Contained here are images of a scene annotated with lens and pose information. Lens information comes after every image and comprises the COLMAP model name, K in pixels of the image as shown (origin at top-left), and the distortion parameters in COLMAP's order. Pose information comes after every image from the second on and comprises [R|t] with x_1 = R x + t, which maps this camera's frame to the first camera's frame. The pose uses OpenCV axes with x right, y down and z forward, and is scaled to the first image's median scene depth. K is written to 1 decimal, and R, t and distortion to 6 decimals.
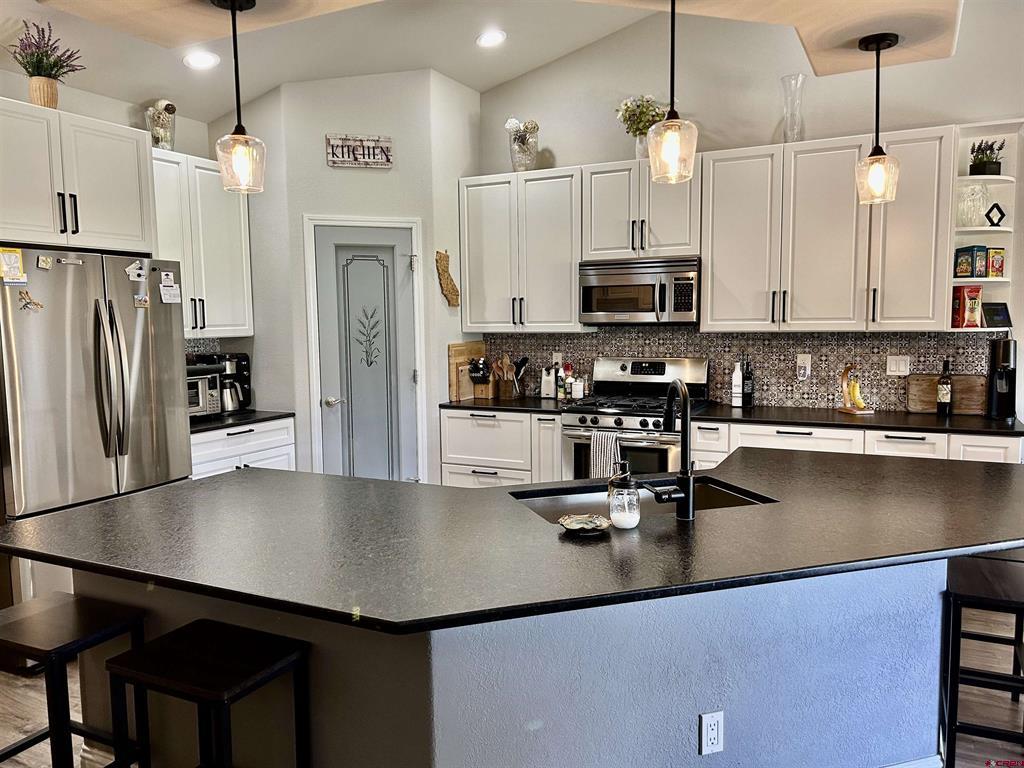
lens RADIAL K [[765.0, 0, 519.7], [0, 765.0, 395.5], [0, 0, 1]] dist [0.059900, -0.079386]
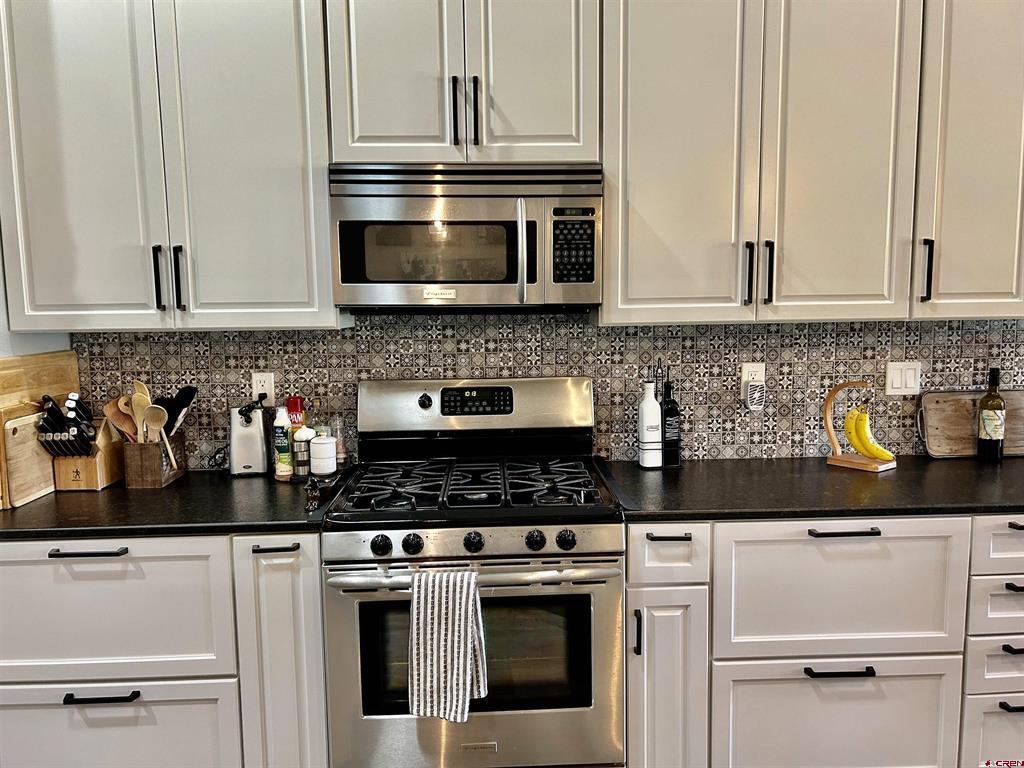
lens RADIAL K [[765.1, 0, 515.1], [0, 765.1, 389.1], [0, 0, 1]] dist [0.083895, -0.100852]
pose [[0.879484, -0.051673, 0.473114, -0.042141], [0.051249, 0.998591, 0.013796, -0.050367], [-0.473160, 0.012114, 0.880893, 0.583126]]
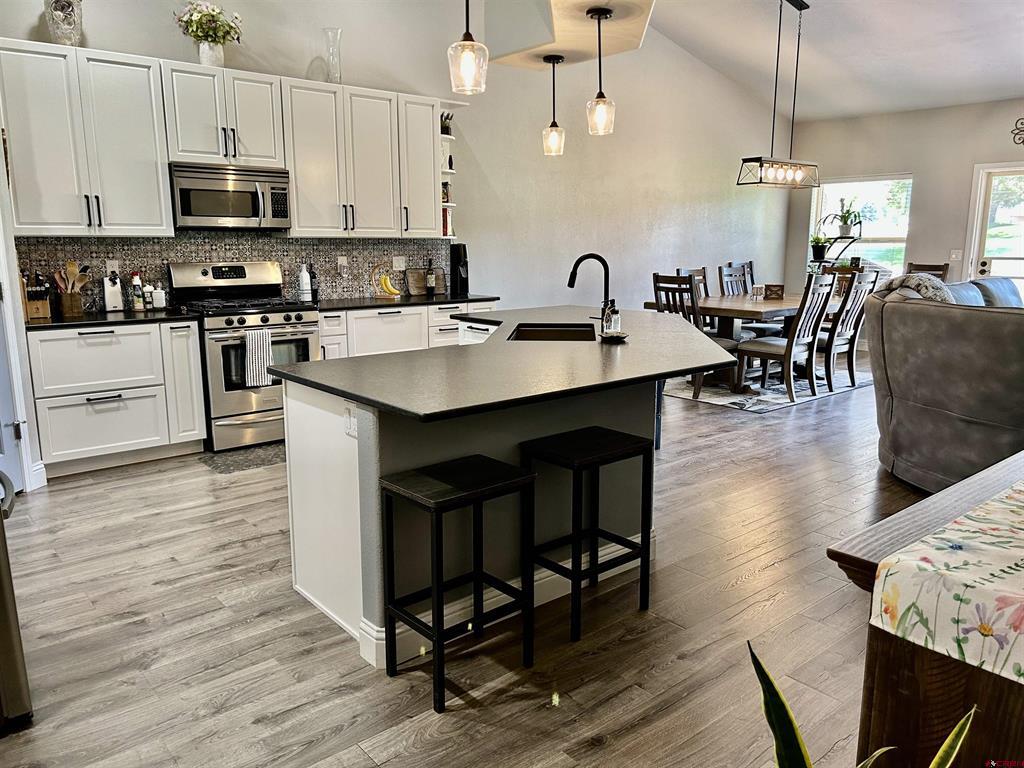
lens RADIAL K [[771.7, 0, 523.0], [0, 771.7, 382.6], [0, 0, 1]] dist [0.051123, -0.045432]
pose [[0.391147, -0.157093, 0.906822, -0.693564], [0.091700, 0.987074, 0.131442, 0.011088], [-0.915748, 0.031742, 0.400496, 0.215884]]
